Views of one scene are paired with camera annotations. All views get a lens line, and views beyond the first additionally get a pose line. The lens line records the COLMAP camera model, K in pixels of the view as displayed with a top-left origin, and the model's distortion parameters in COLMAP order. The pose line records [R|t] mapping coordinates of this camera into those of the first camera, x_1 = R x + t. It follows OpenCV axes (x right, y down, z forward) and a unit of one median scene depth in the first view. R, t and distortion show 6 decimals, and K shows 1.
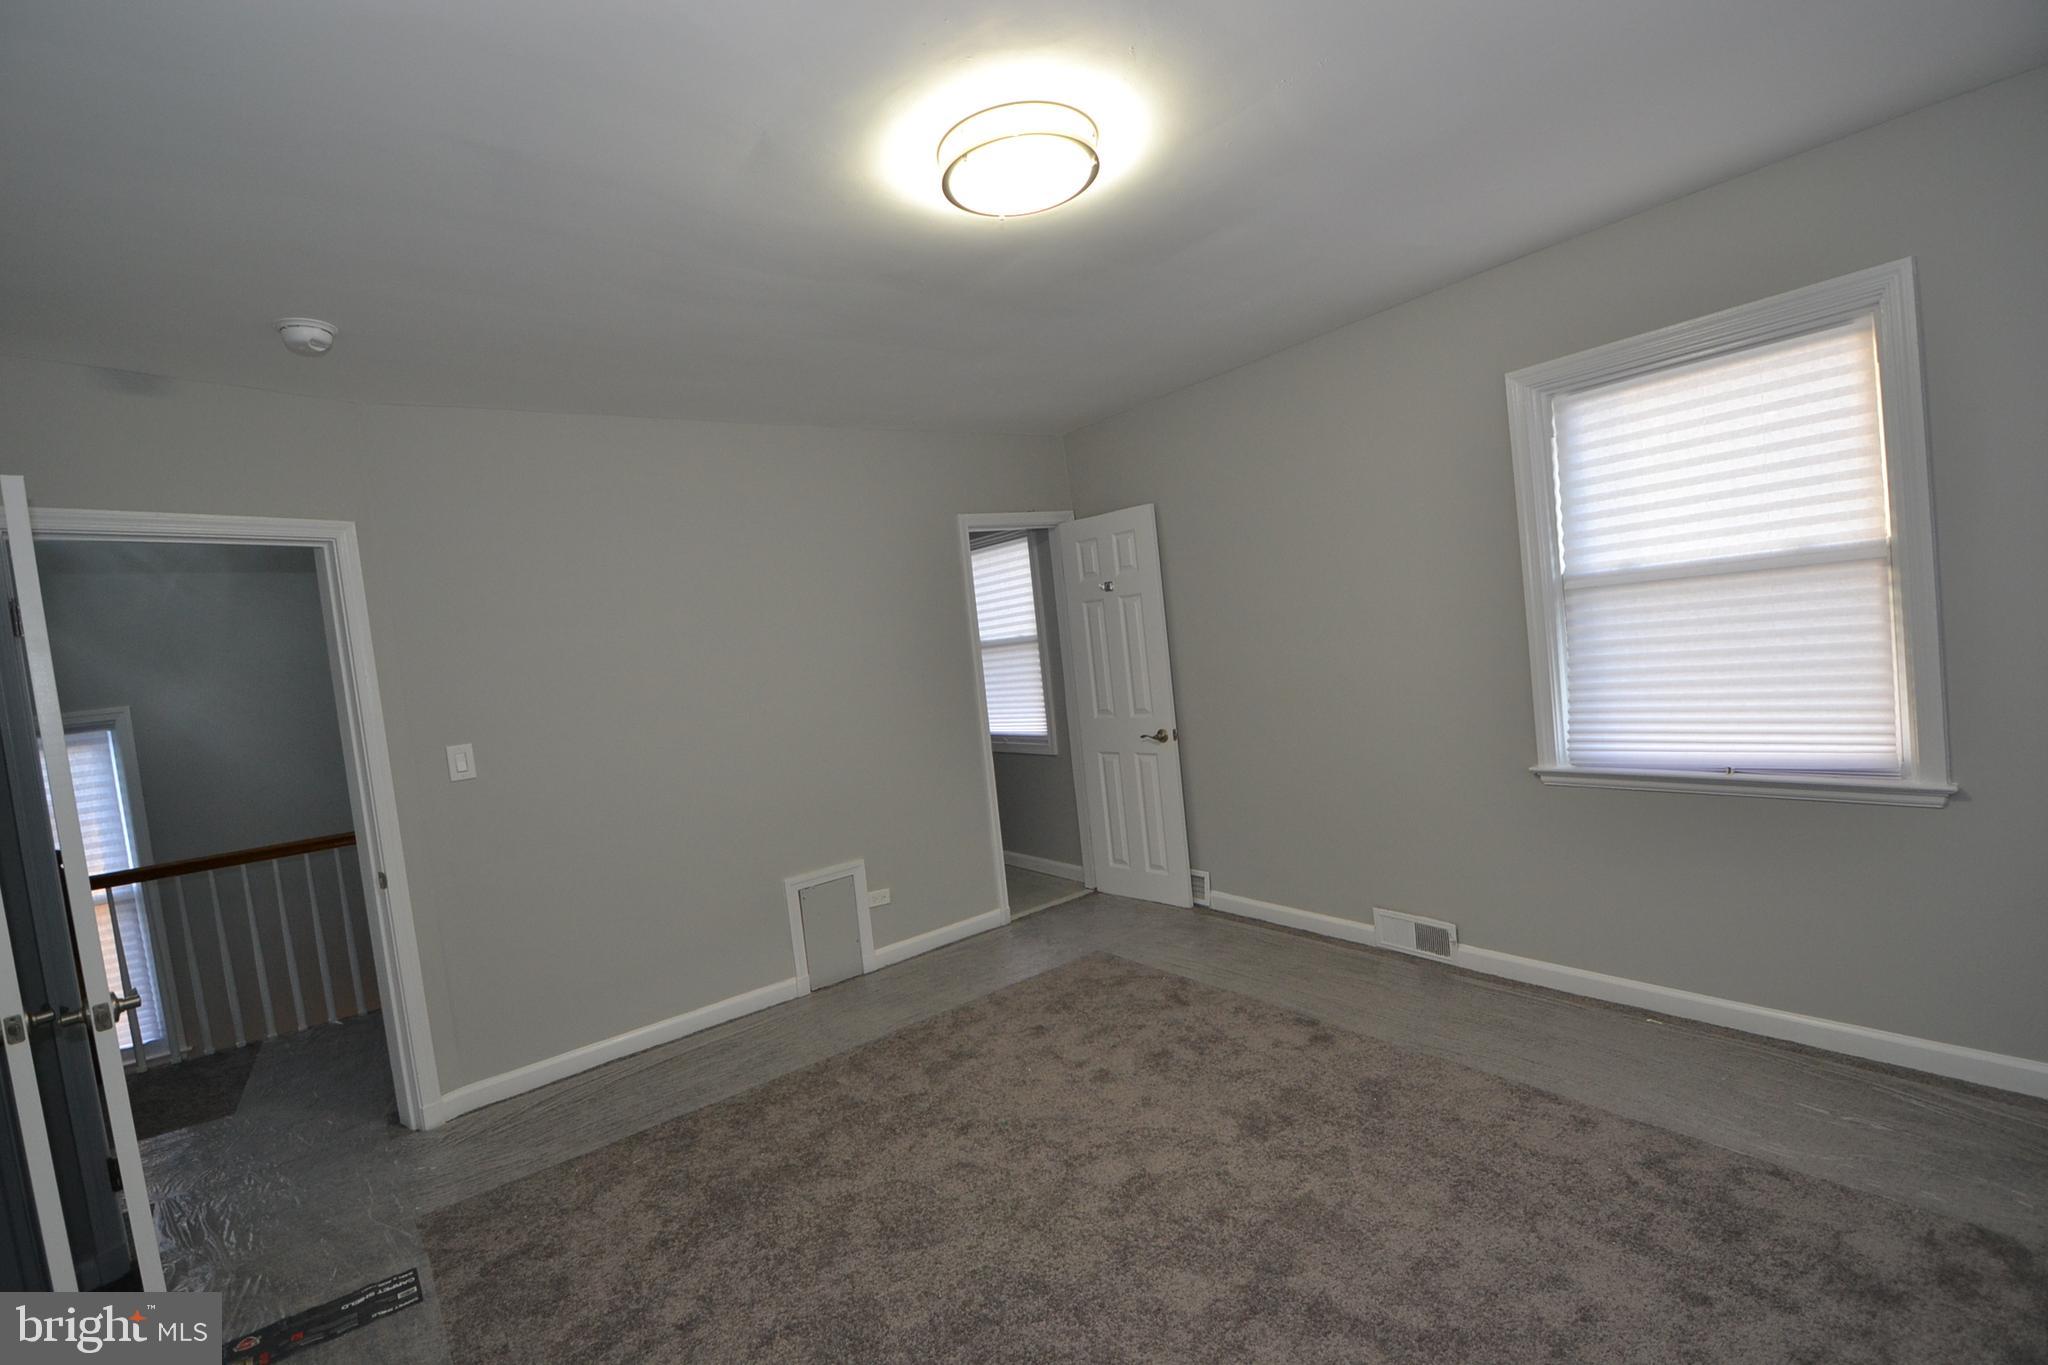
lens RADIAL K [[904.4, 0, 1011.1], [0, 904.4, 688.7], [0, 0, 1]] dist [0.017087, -0.024823]
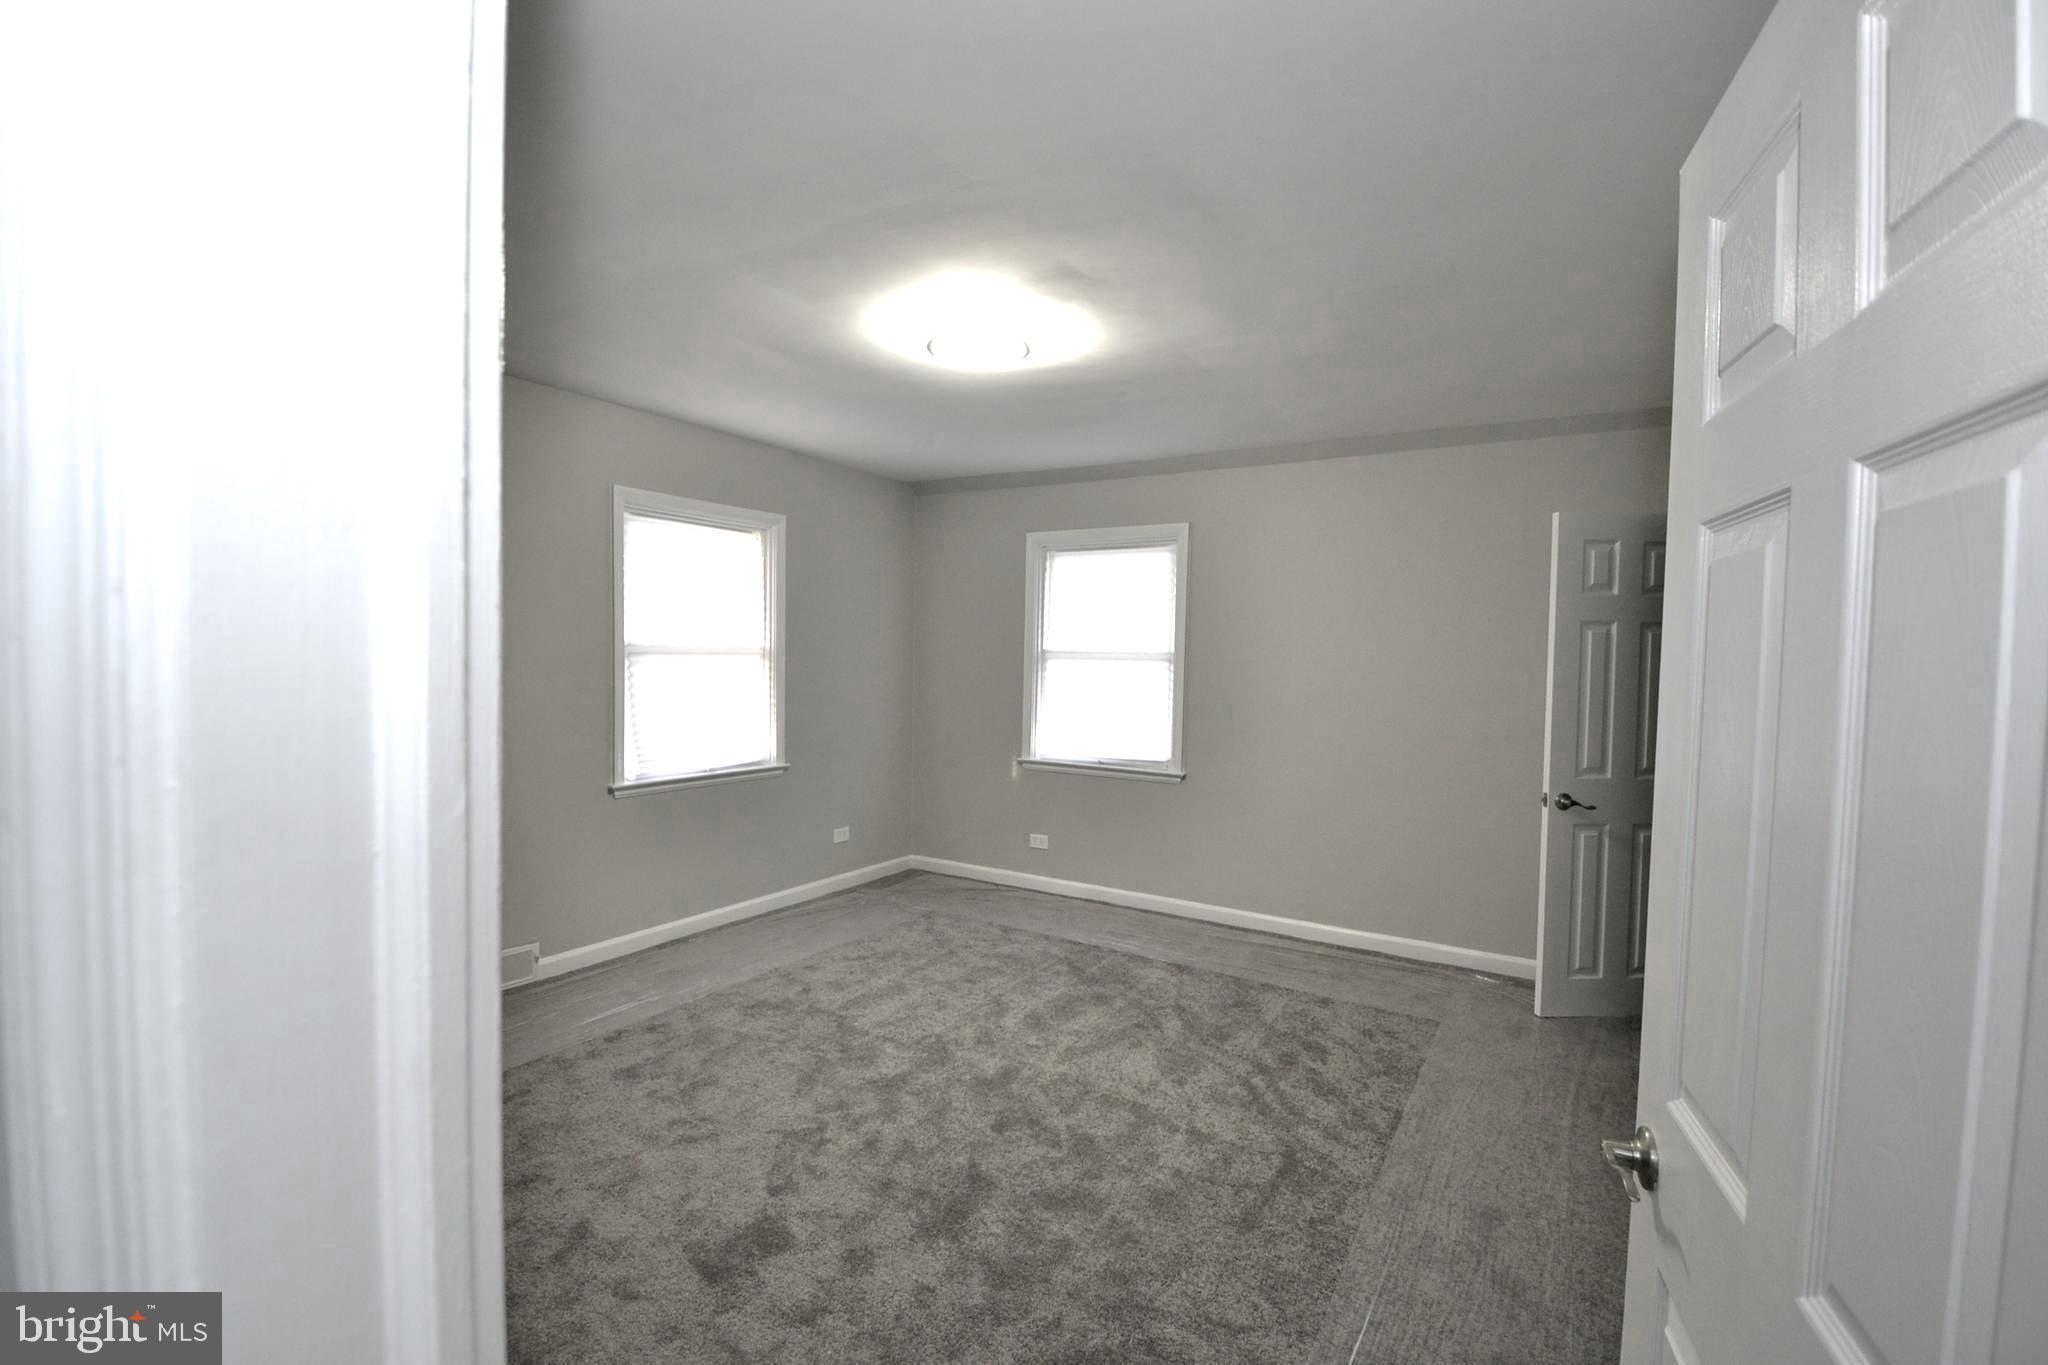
lens RADIAL K [[904.4, 0, 1011.1], [0, 904.4, 688.7], [0, 0, 1]] dist [0.017087, -0.024823]
pose [[-0.372681, 0.072661, 0.925111, -0.759030], [0.074403, 0.996060, -0.048260, 0.046761], [-0.924972, 0.050845, -0.376619, 0.849540]]
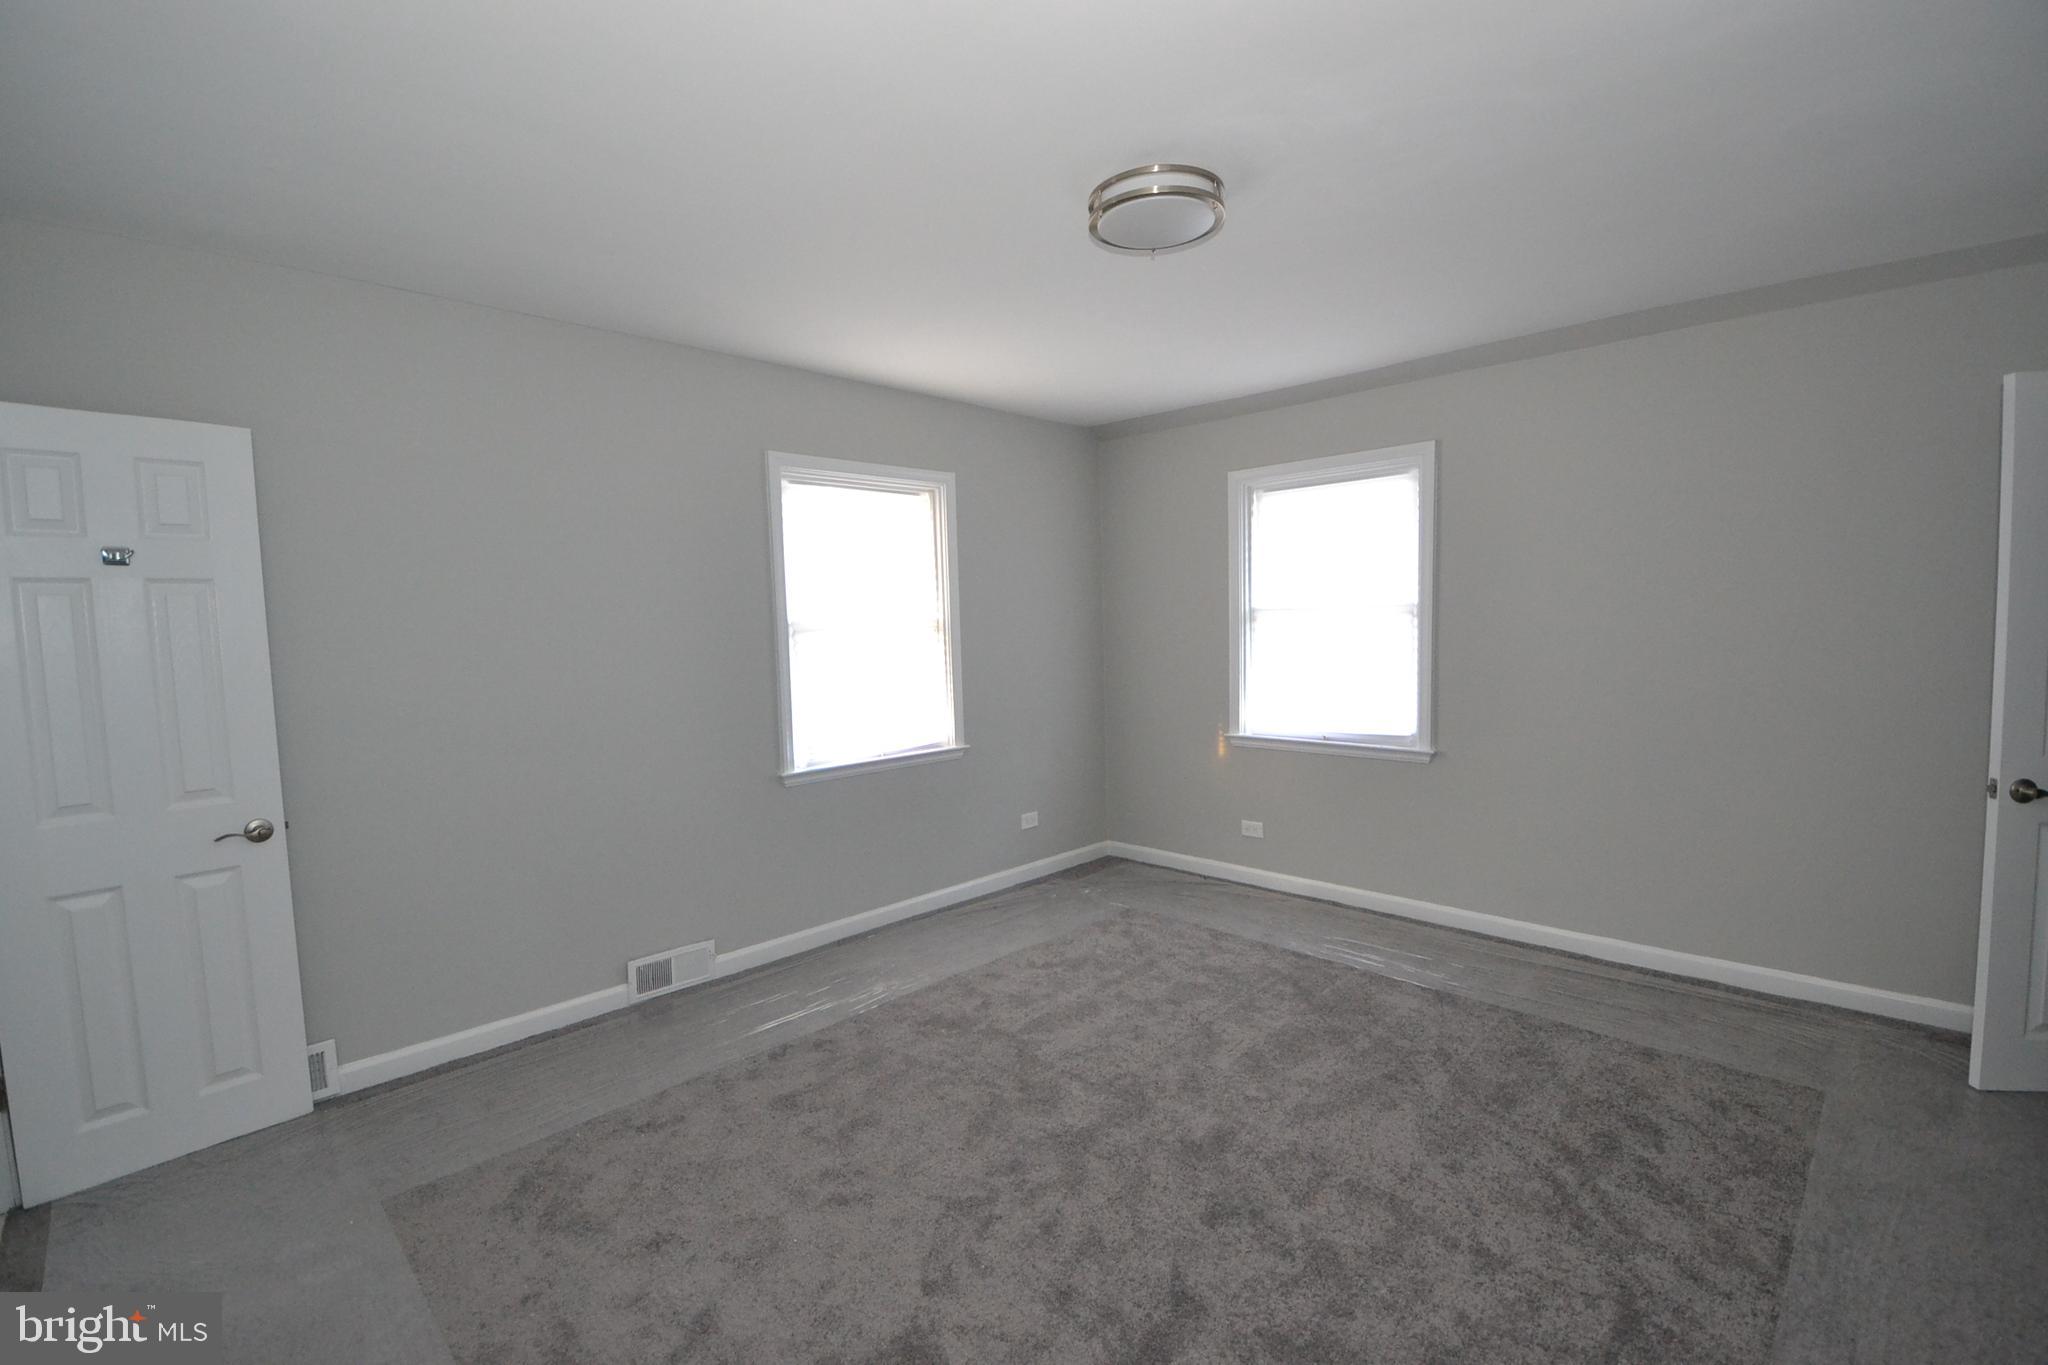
lens RADIAL K [[904.4, 0, 1011.1], [0, 904.4, 688.7], [0, 0, 1]] dist [0.017087, -0.024823]
pose [[-0.154255, 0.043942, 0.987053, -0.608968], [0.097560, 0.994806, -0.029041, 0.033136], [-0.983203, 0.091818, -0.157741, 0.782392]]
